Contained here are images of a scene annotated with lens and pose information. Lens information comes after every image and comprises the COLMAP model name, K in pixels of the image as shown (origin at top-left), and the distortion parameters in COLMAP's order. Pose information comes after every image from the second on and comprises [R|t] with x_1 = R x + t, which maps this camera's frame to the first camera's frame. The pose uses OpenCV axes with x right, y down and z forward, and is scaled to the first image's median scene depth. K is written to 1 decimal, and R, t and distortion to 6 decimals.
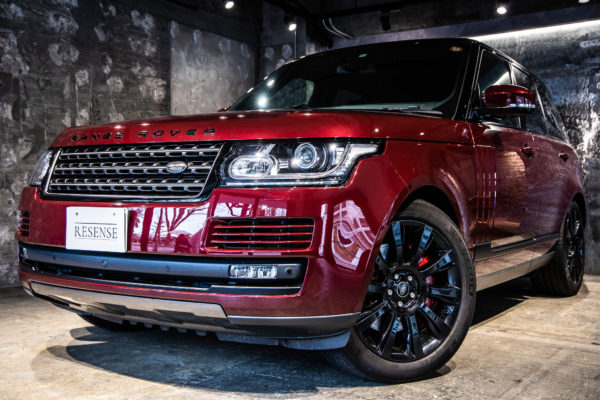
lens RADIAL K [[688.0, 0, 300.0], [0, 688.0, 200.0], [0, 0, 1]] dist [0.029790, 0.273641]
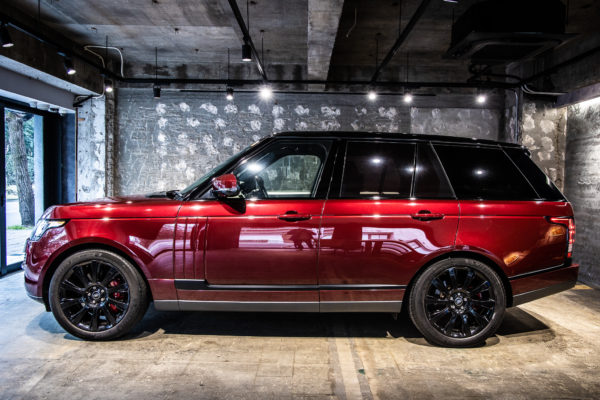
lens RADIAL K [[477.5, 0, 300.0], [0, 477.5, 200.0], [0, 0, 1]] dist [-0.030029, 0.008251]
pose [[0.537616, 0.036567, -0.842397, 0.735925], [-0.019971, 0.999331, 0.030634, -0.098290], [0.842953, 0.000354, 0.537986, 0.264604]]
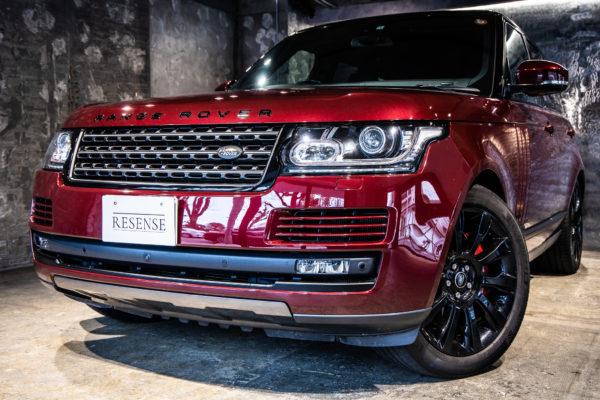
lens RADIAL K [[692.3, 0, 295.1], [0, 692.3, 201.1], [0, 0, 1]] dist [0.017850, 0.318656]
pose [[0.997260, -0.006722, 0.073665, -0.075519], [0.003472, 0.999019, 0.044149, -0.010830], [-0.073889, -0.043772, 0.996305, 0.036174]]
